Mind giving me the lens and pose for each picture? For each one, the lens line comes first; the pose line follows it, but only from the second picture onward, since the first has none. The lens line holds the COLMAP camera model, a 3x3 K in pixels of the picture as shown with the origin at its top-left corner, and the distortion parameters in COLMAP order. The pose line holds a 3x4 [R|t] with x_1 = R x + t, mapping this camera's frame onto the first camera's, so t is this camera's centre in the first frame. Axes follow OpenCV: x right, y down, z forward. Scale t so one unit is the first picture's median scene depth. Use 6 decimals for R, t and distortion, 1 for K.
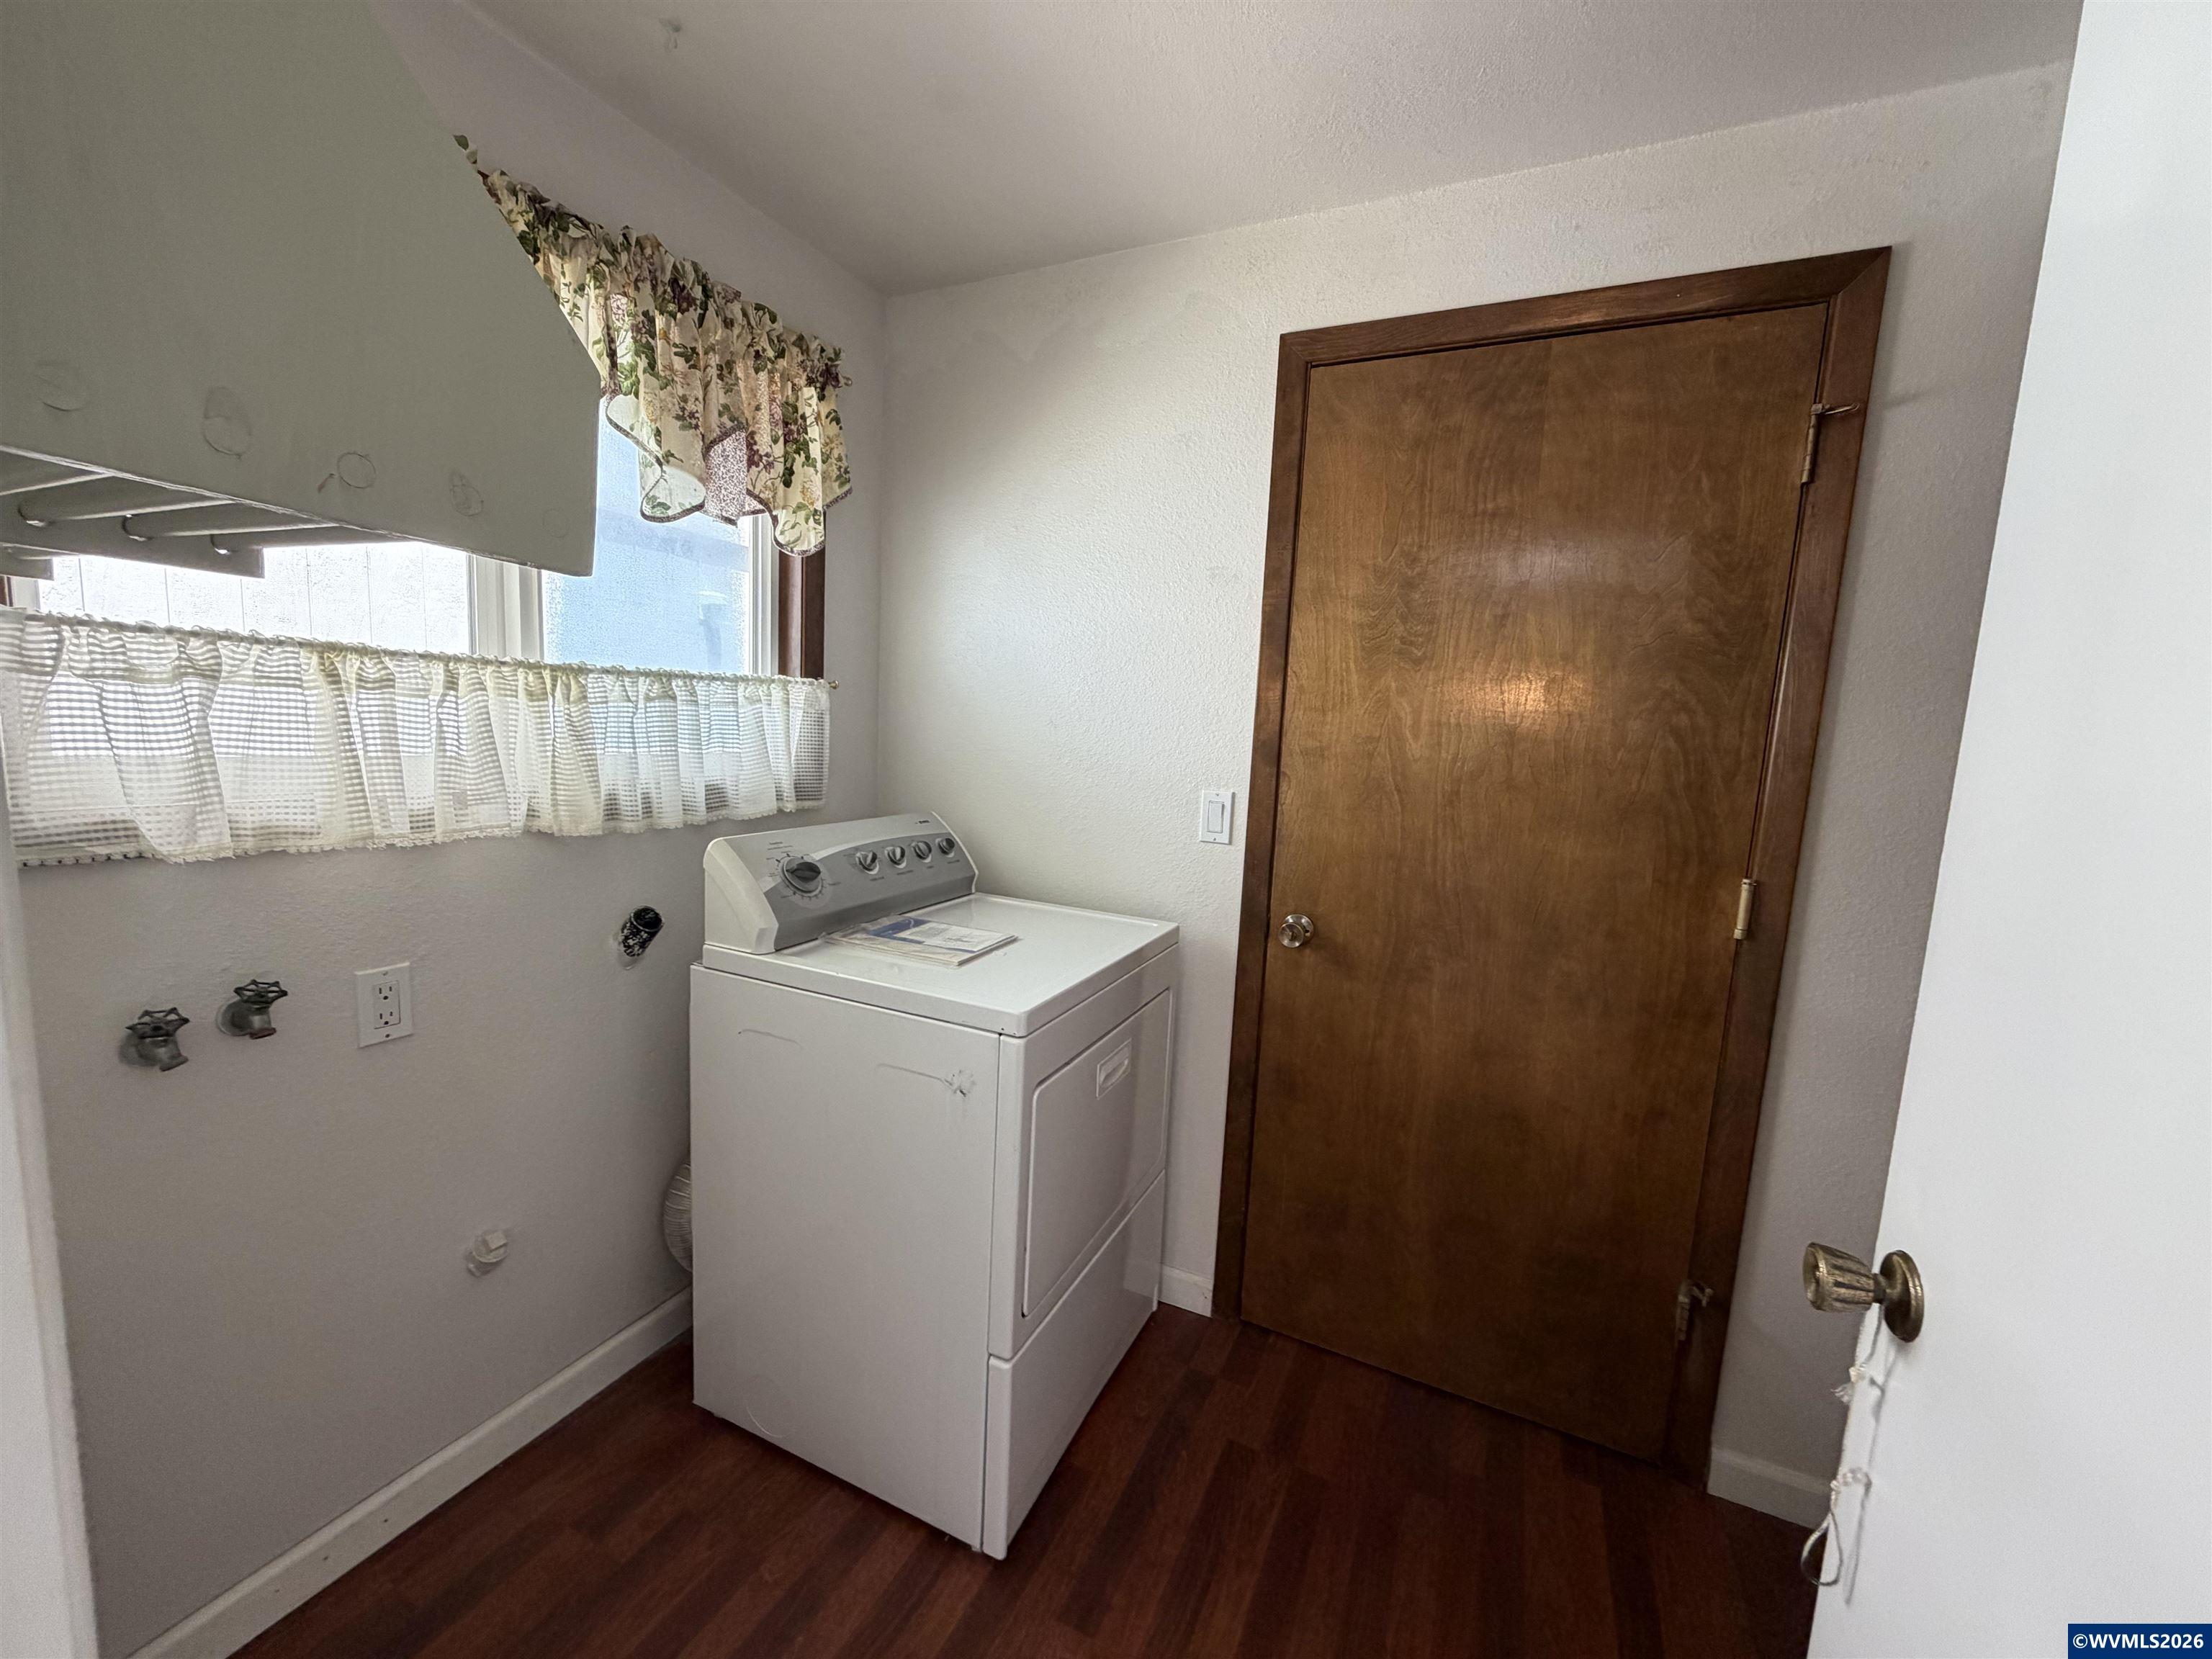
lens RADIAL K [[878.9, 0, 1101.6], [0, 878.9, 829.2], [0, 0, 1]] dist [0.001467, -0.000458]
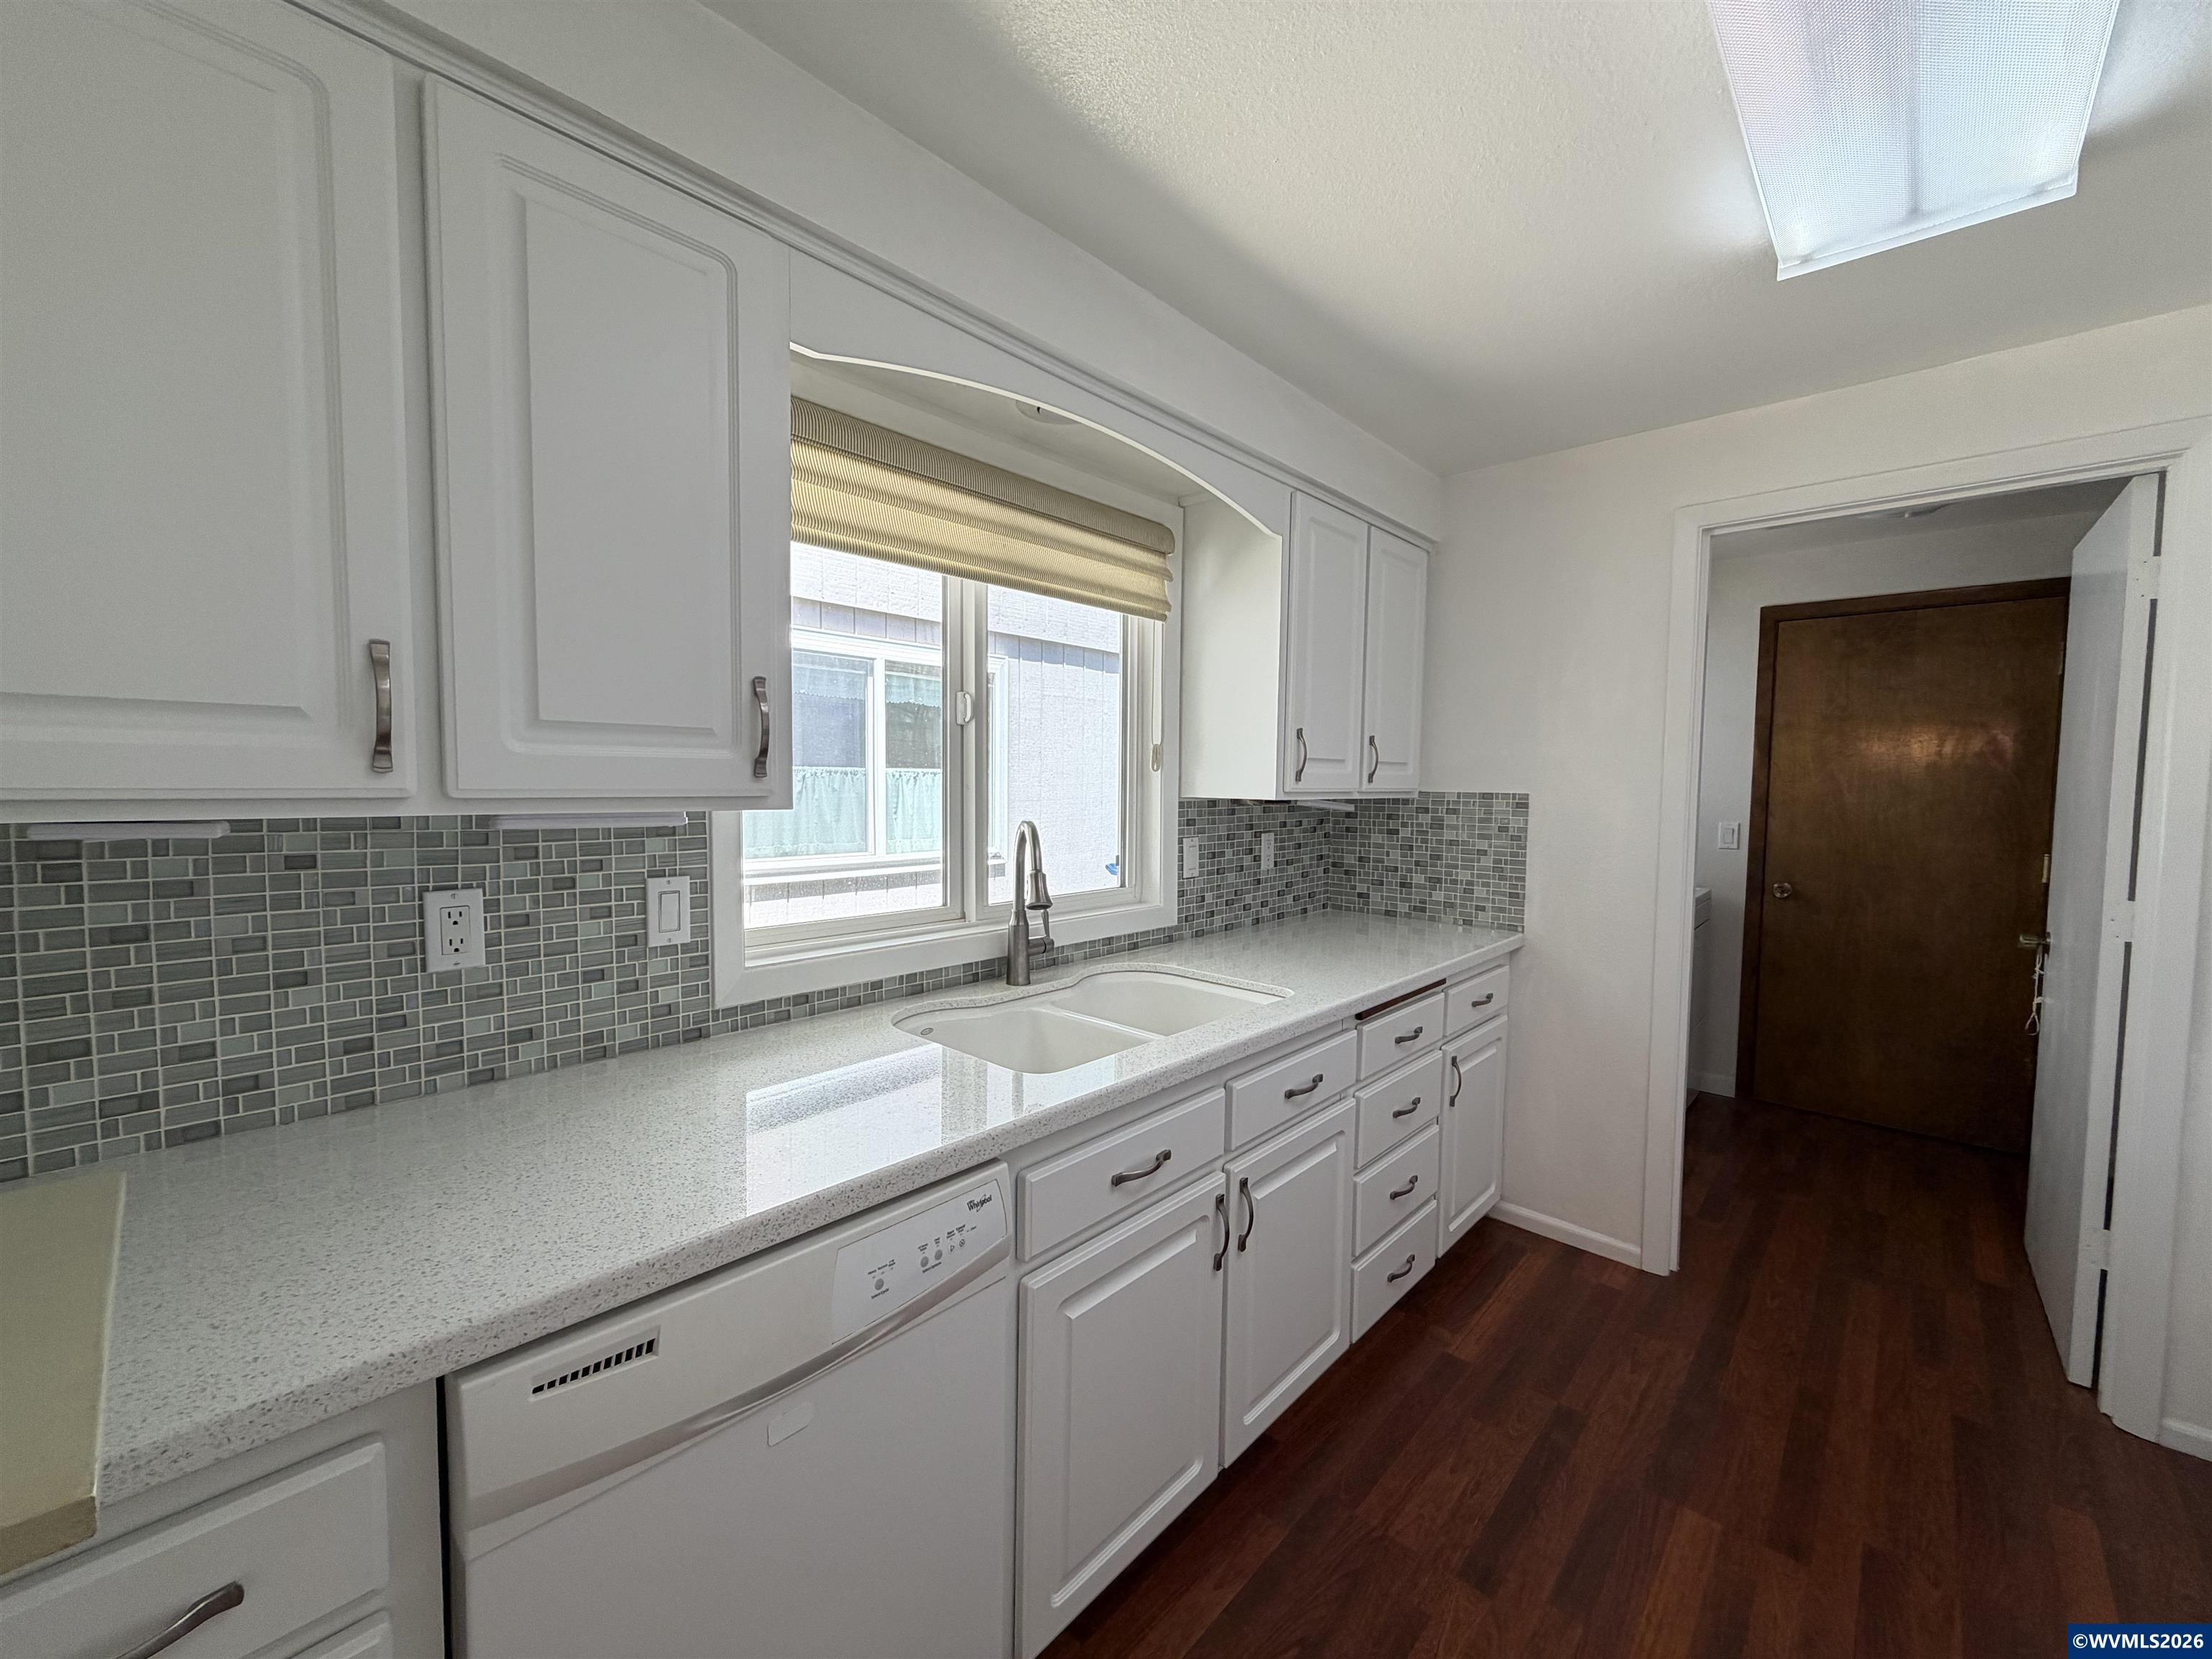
lens RADIAL K [[878.9, 0, 1093.3], [0, 878.9, 829.8], [0, 0, 1]] dist [0.001467, -0.000458]
pose [[0.951972, -0.023956, -0.305246, -0.750307], [0.002762, 0.997566, -0.069675, 0.128018], [0.306172, 0.065486, 0.949721, -1.596046]]
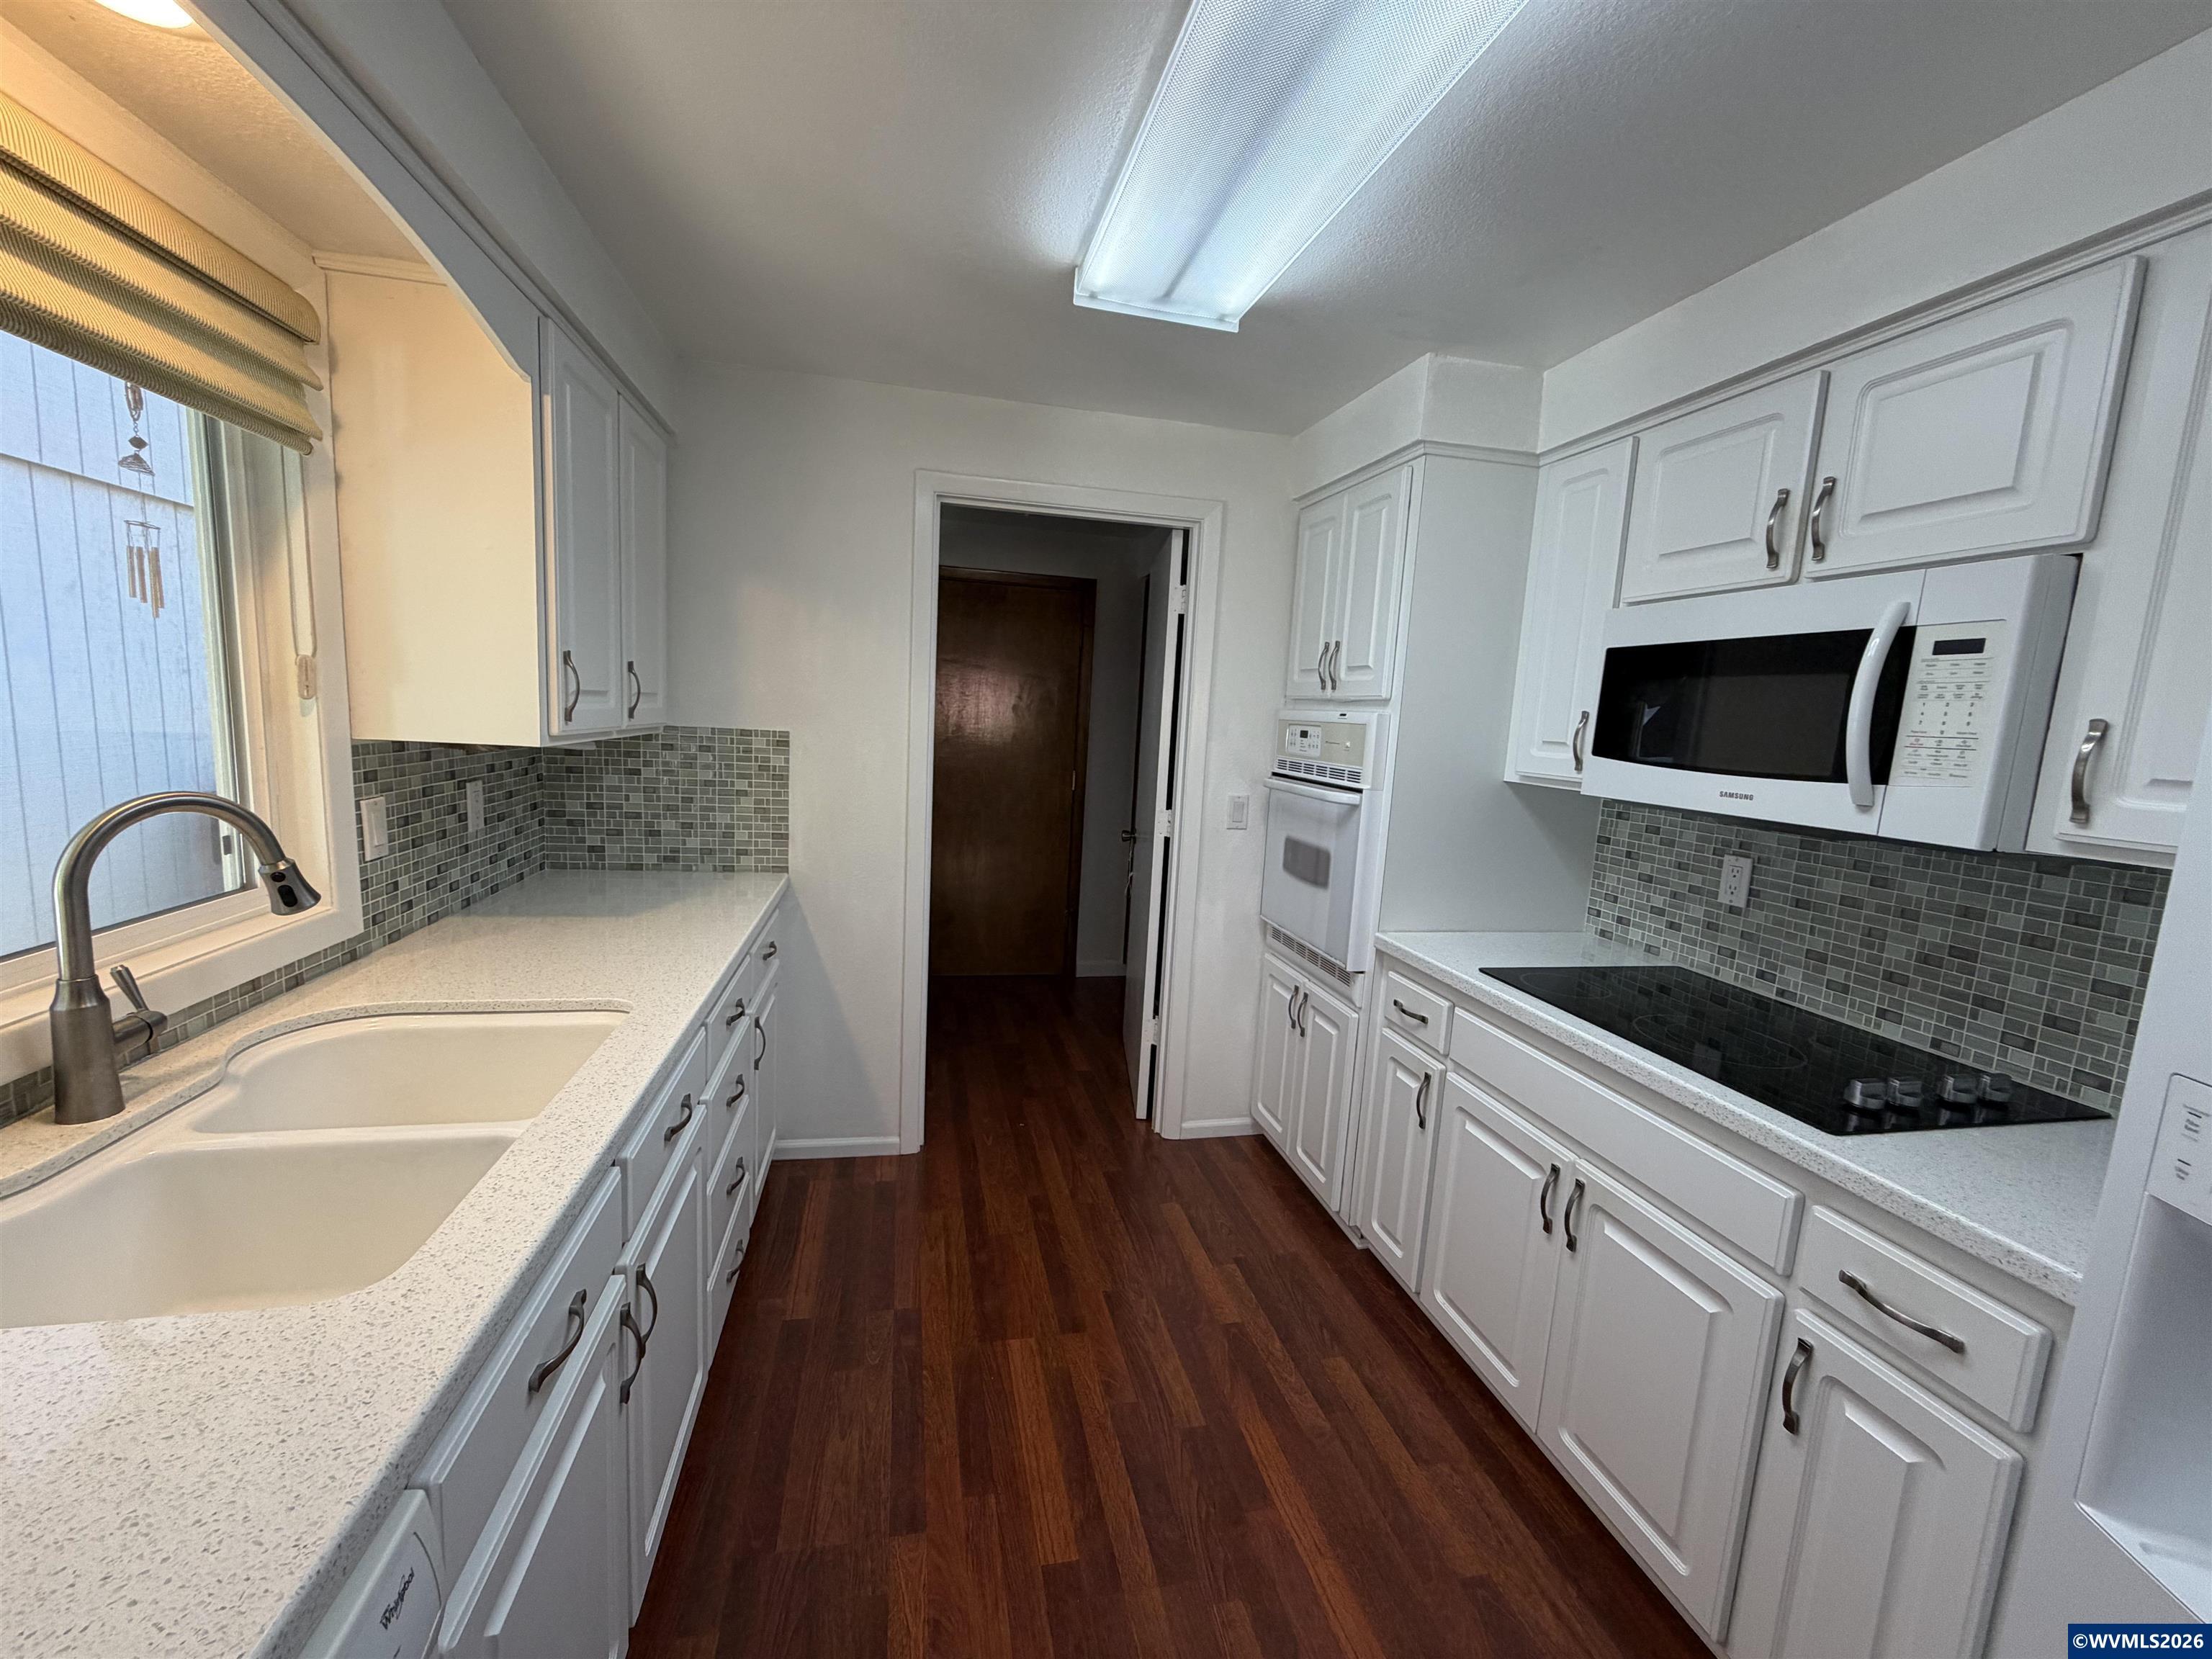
lens RADIAL K [[878.9, 0, 1098.2], [0, 878.9, 830.7], [0, 0, 1]] dist [0.001467, -0.000458]
pose [[0.792896, -0.089987, 0.602676, -1.009149], [0.059246, 0.995735, 0.070730, 0.048791], [-0.606470, -0.020375, 0.794845, -1.408180]]
